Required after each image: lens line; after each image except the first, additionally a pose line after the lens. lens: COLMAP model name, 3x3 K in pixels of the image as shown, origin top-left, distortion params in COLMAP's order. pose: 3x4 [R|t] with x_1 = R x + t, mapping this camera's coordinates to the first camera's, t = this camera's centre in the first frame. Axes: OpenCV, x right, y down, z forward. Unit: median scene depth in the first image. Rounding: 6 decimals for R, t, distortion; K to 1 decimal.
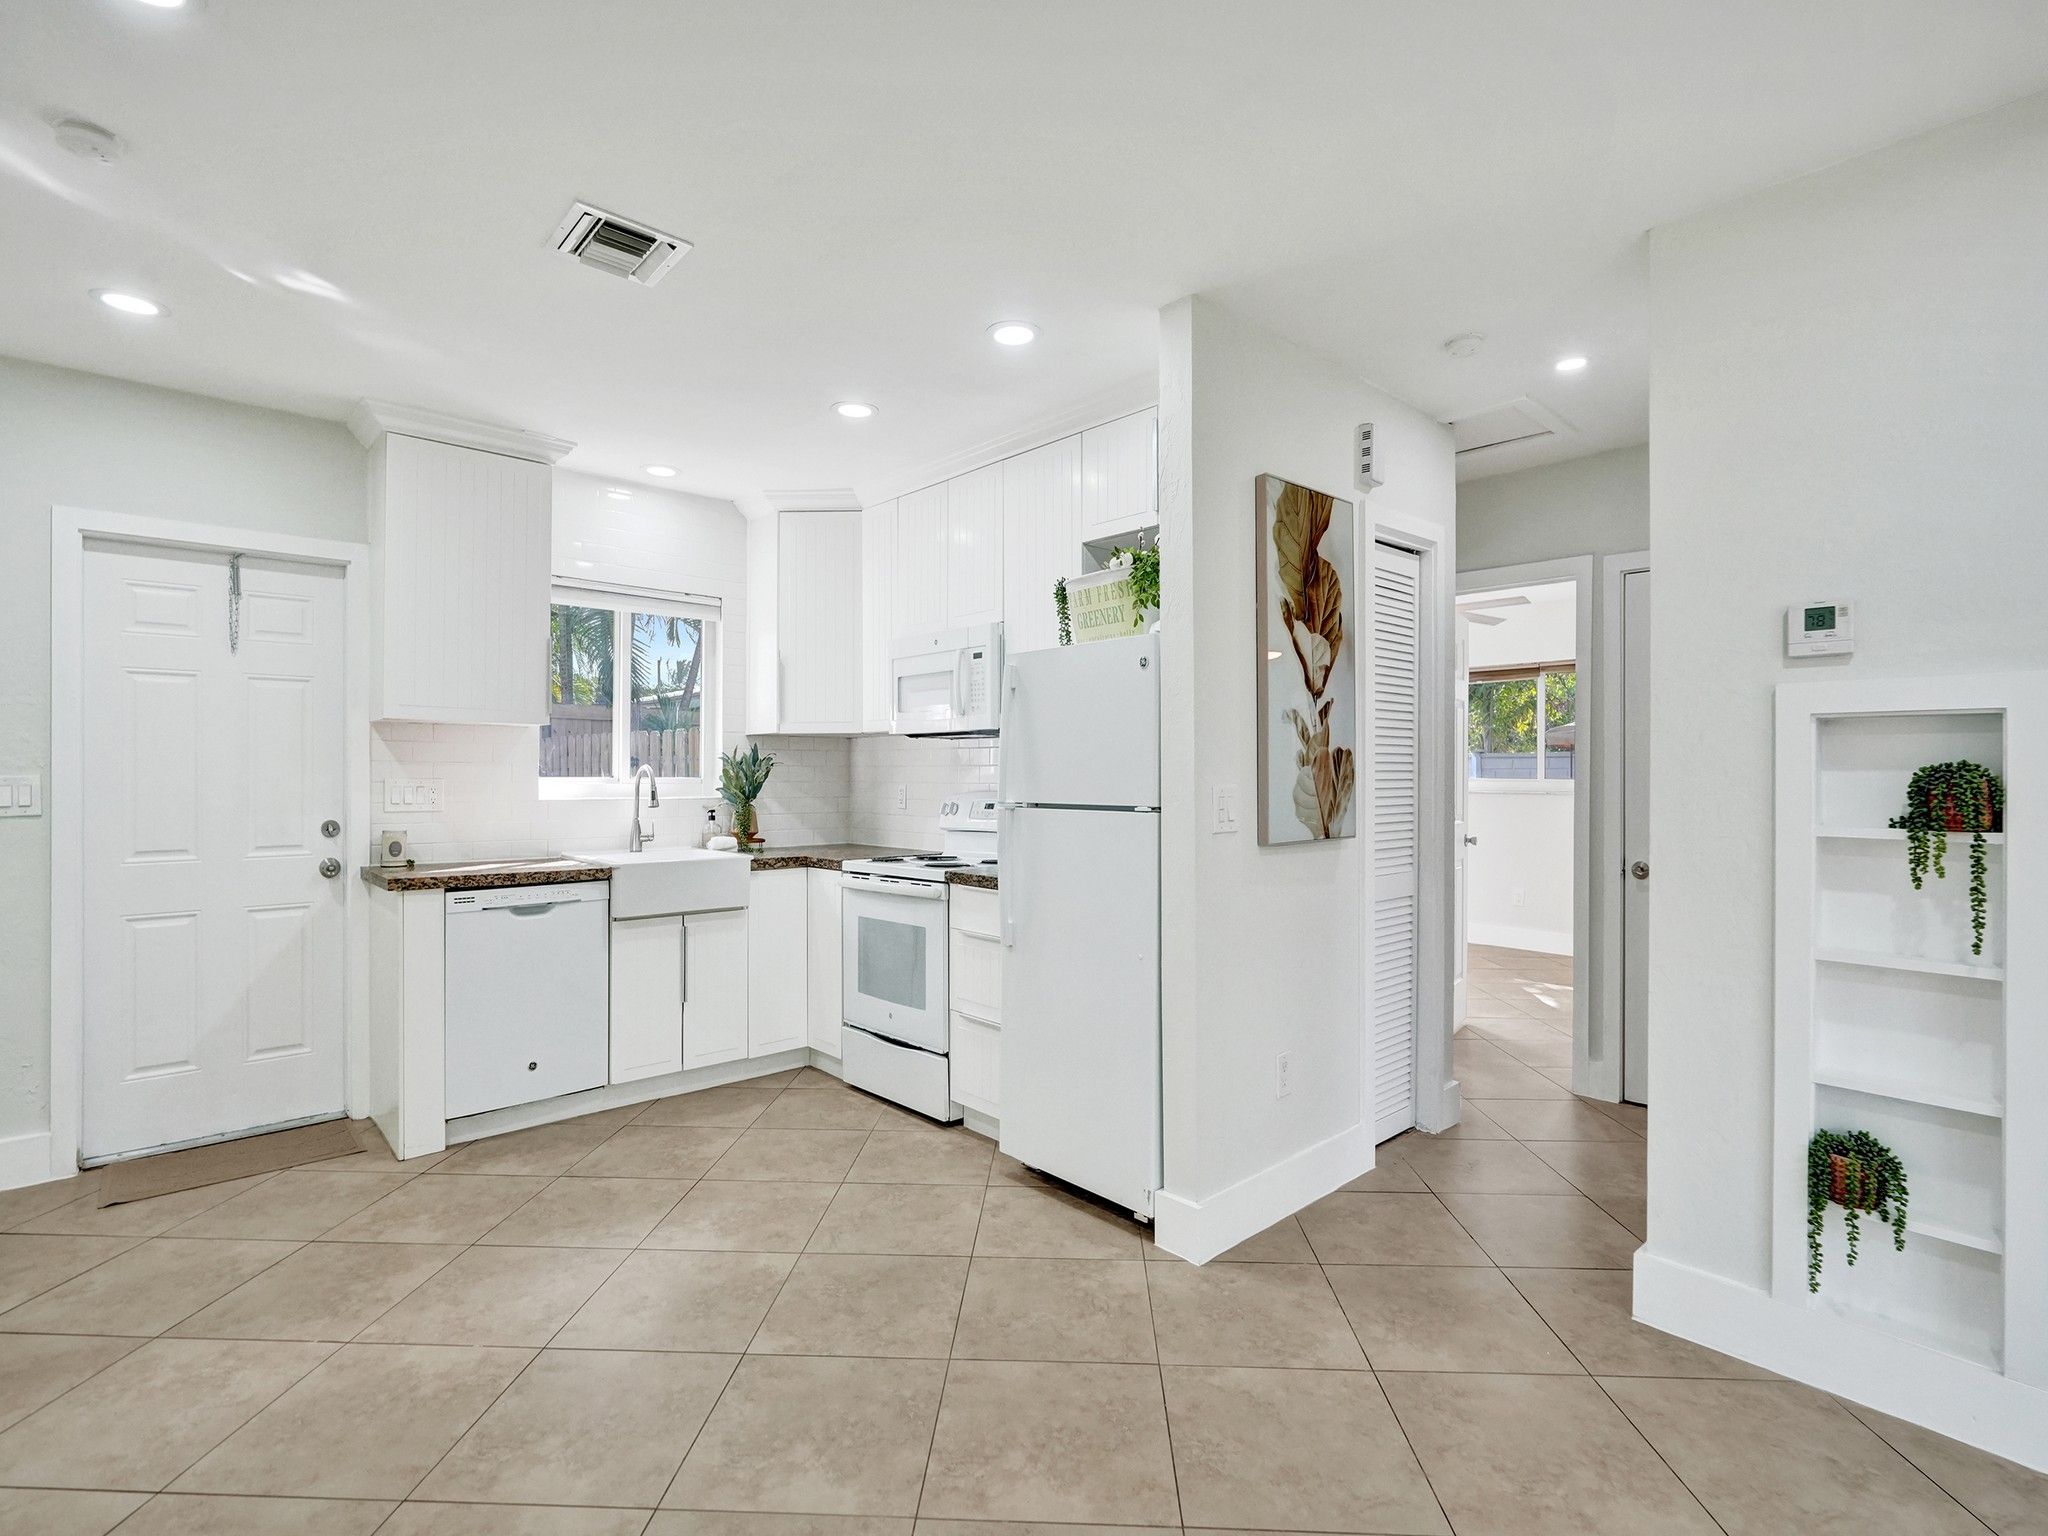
lens RADIAL K [[980.0, 0, 1042.7], [0, 980.0, 768.0], [0, 0, 1]] dist [0.014828, 0.000269]
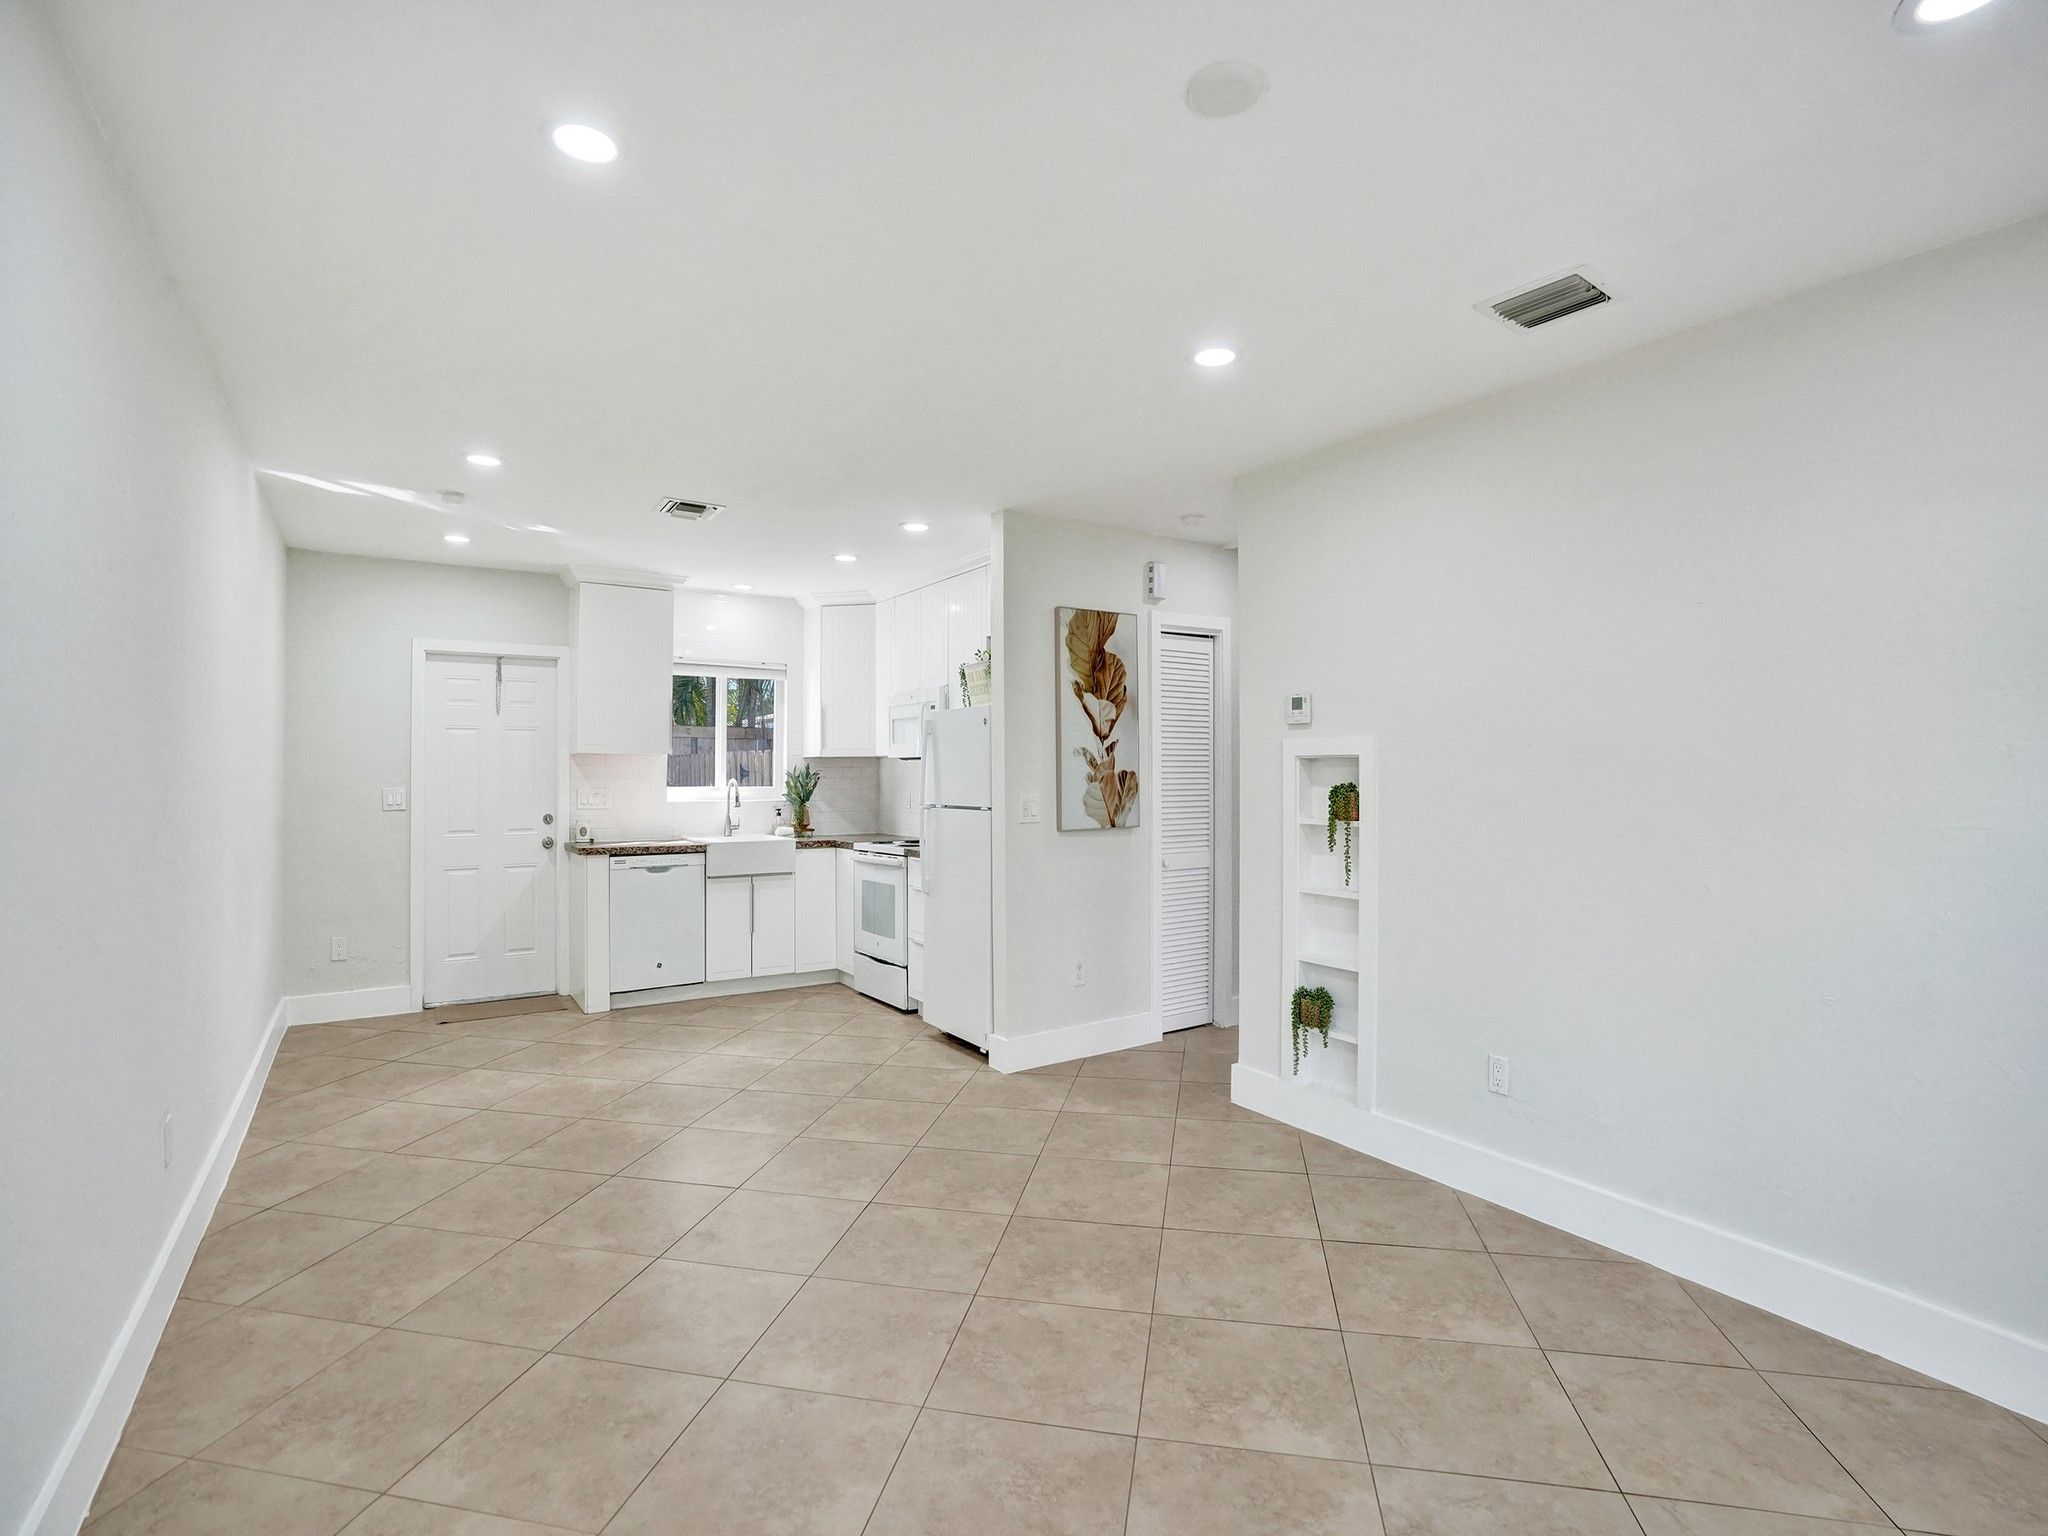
lens RADIAL K [[955.3, 0, 1022.8], [0, 955.3, 759.2], [0, 0, 1]] dist [-0.012057, 0.013137]
pose [[0.987487, -0.004905, -0.157627, 0.369738], [0.003025, 0.999921, -0.012161, -0.019371], [0.157674, 0.011532, 0.987424, -0.528907]]
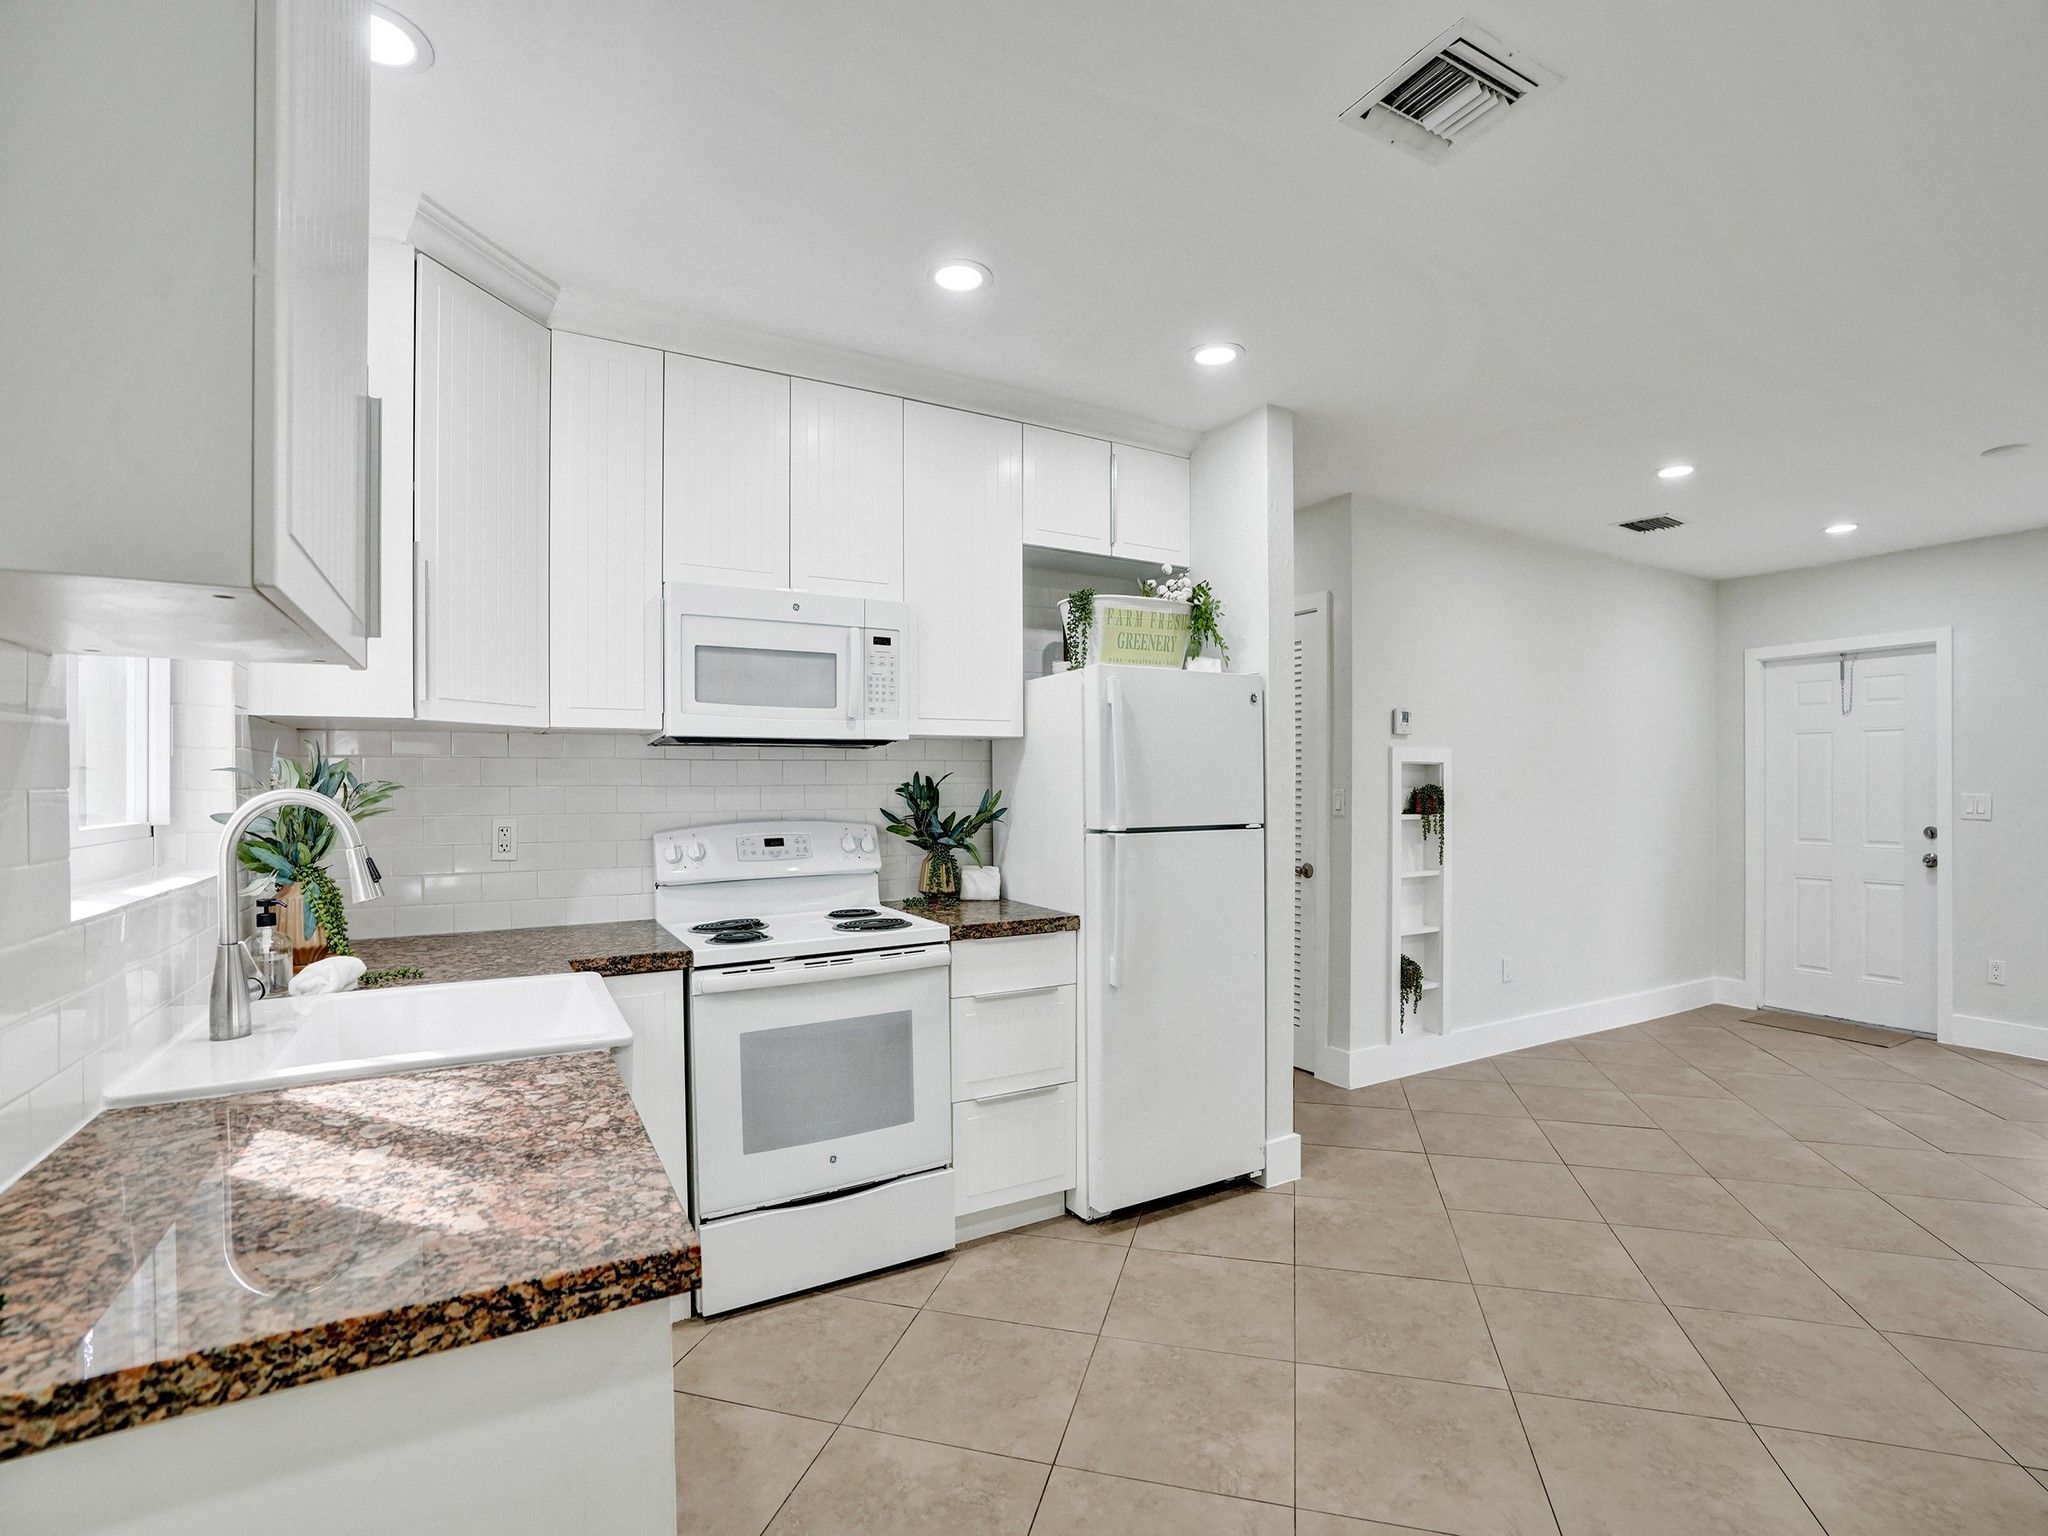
lens RADIAL K [[955.3, 0, 1055.6], [0, 955.3, 798.8], [0, 0, 1]] dist [-0.012057, 0.013137]
pose [[0.210434, -0.018939, 0.977425, -0.907932], [-0.003073, 0.999795, 0.020034, -0.010507], [-0.977603, -0.007219, 0.210333, 0.858167]]
